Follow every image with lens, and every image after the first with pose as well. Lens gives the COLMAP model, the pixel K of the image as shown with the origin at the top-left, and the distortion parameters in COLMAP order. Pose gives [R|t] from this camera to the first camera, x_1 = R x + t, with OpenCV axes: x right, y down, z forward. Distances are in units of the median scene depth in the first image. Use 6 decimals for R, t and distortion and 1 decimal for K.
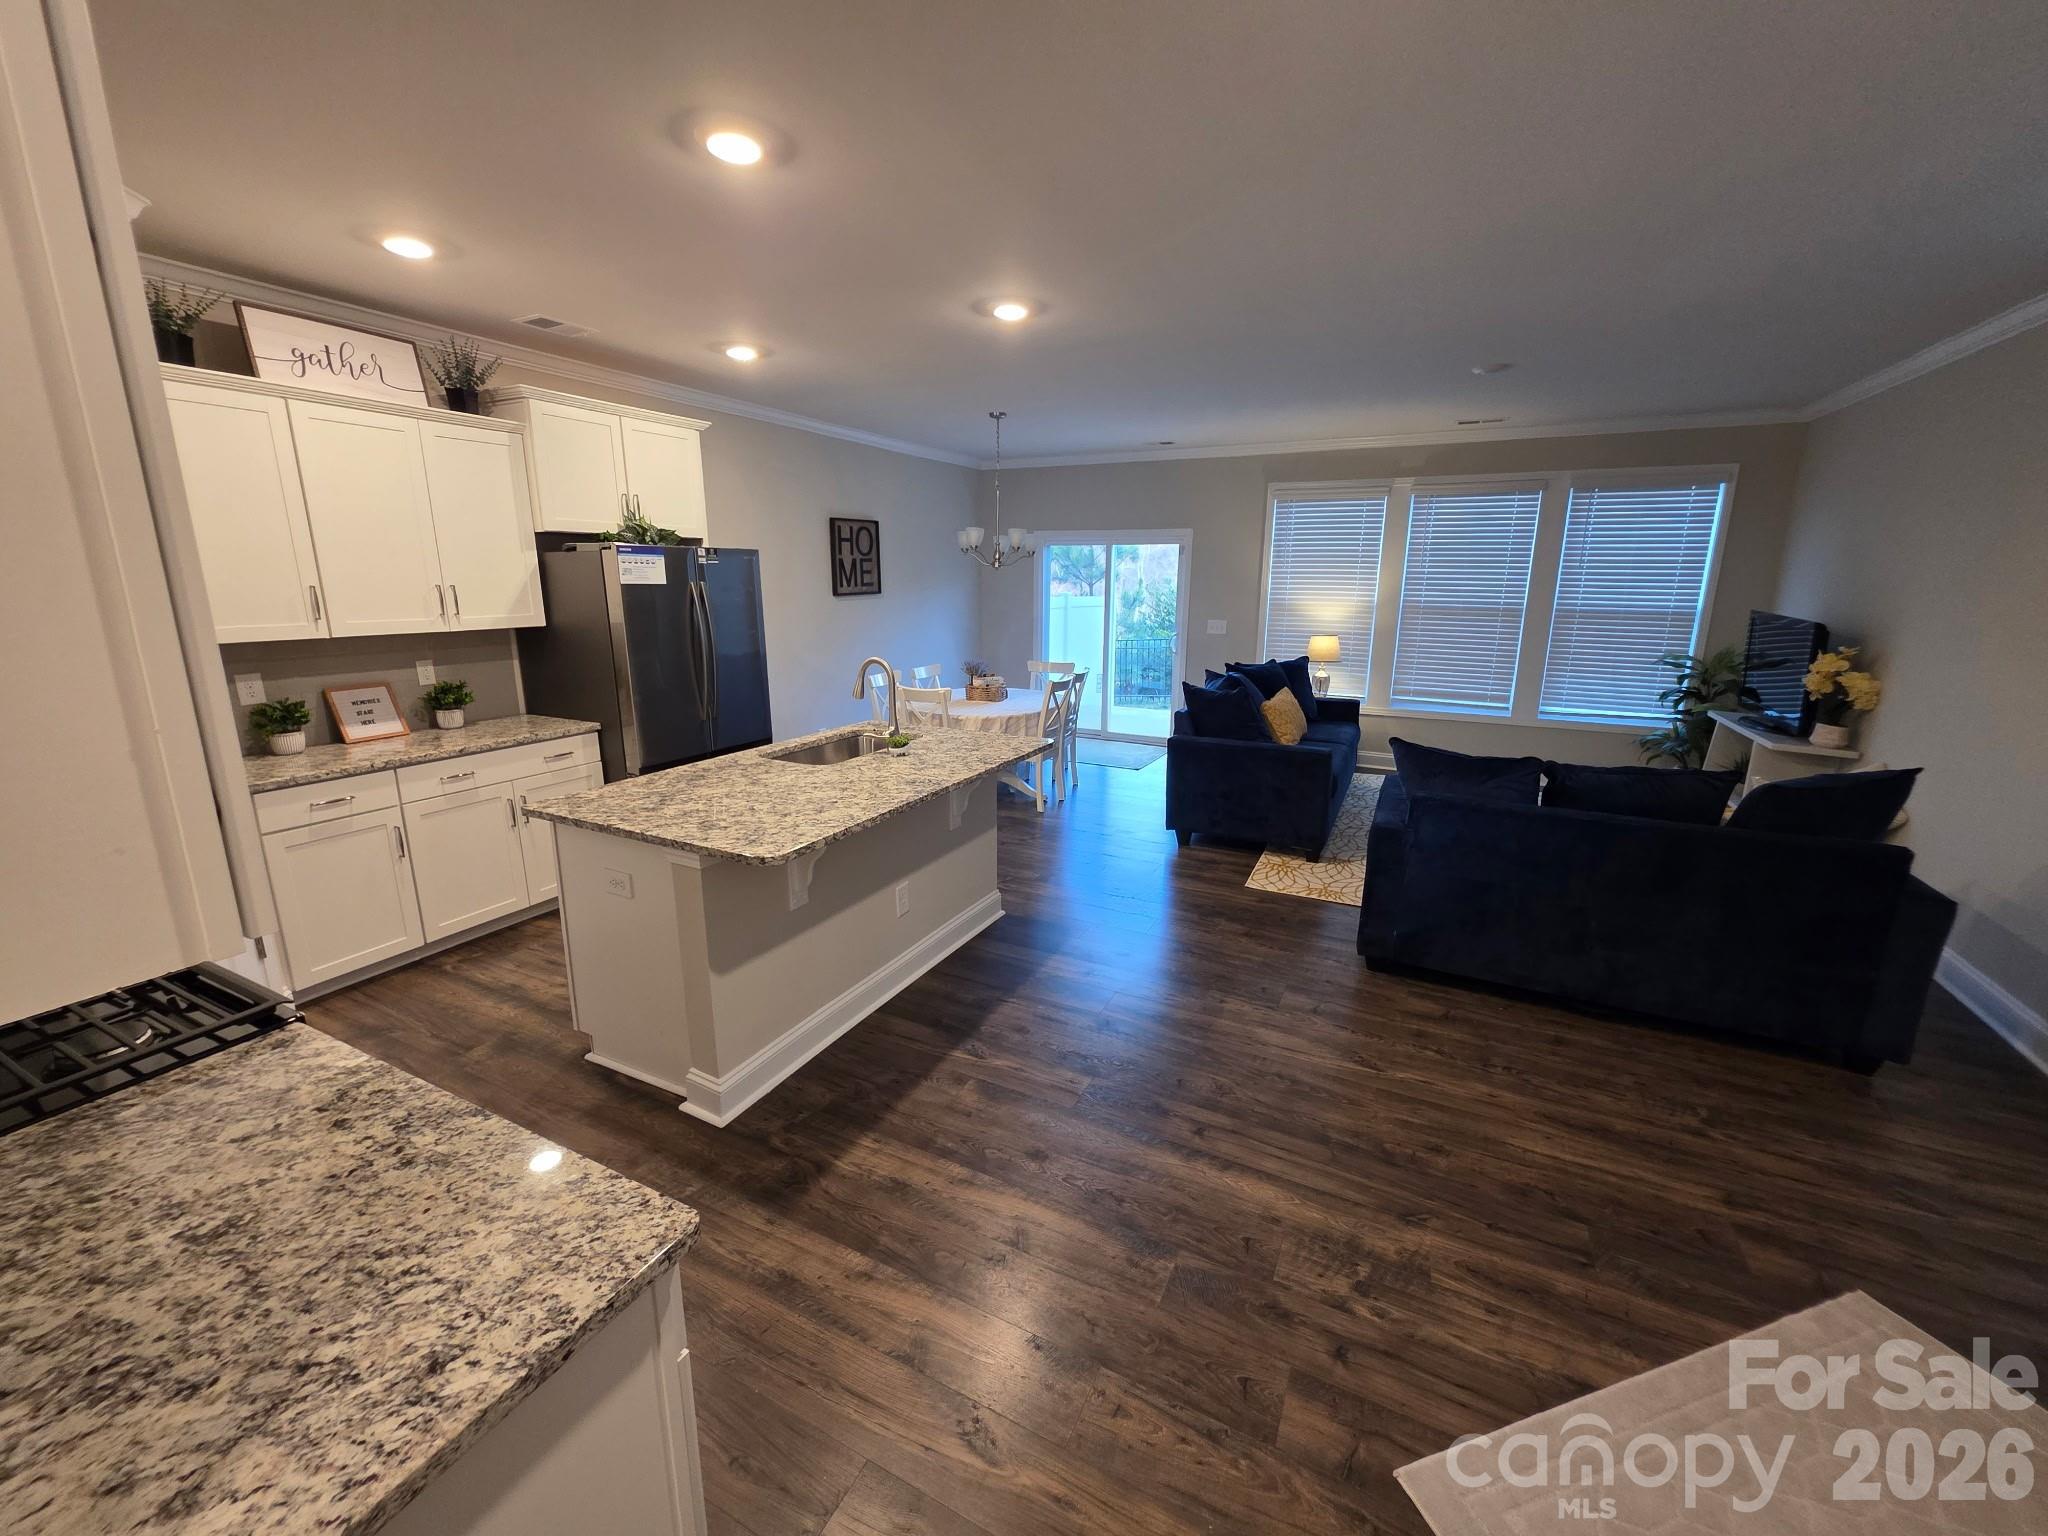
lens RADIAL K [[814.6, 0, 1014.1], [0, 814.6, 763.3], [0, 0, 1]] dist [-0.000901, -0.000320]
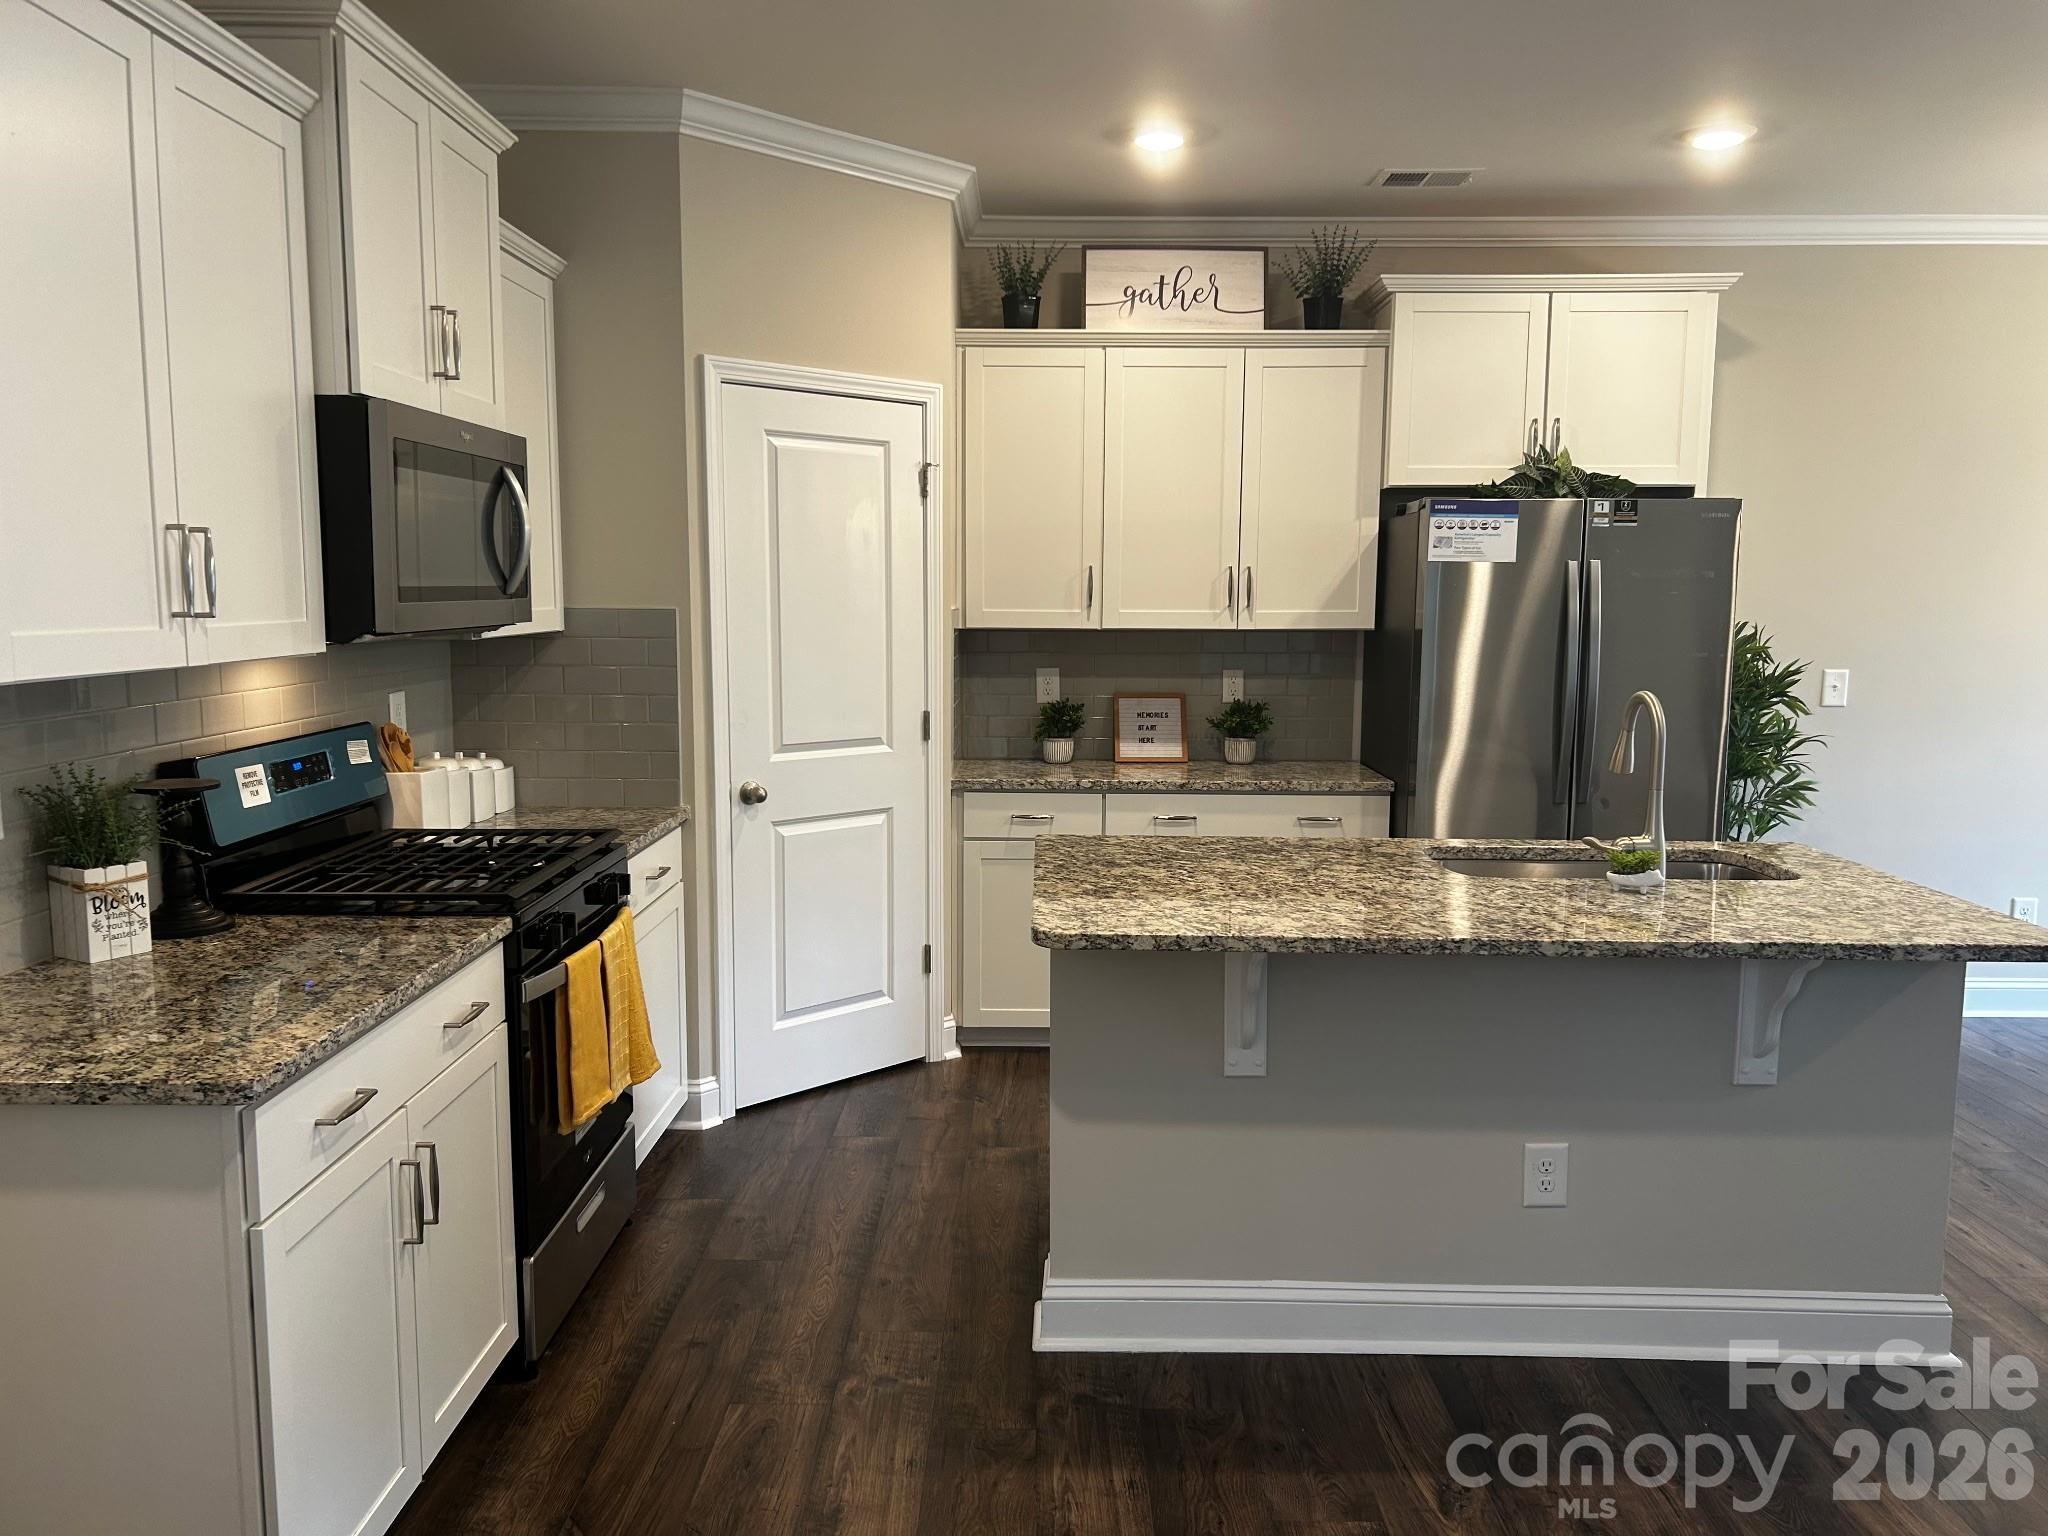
lens RADIAL K [[1516.4, 0, 1016.5], [0, 1516.4, 779.5], [0, 0, 1]] dist [0.061053, -0.064126]
pose [[0.445326, 0.110107, -0.888573, 0.498041], [-0.204860, 0.978615, 0.018595, -0.016434], [0.871618, 0.173752, 0.458359, 0.252993]]
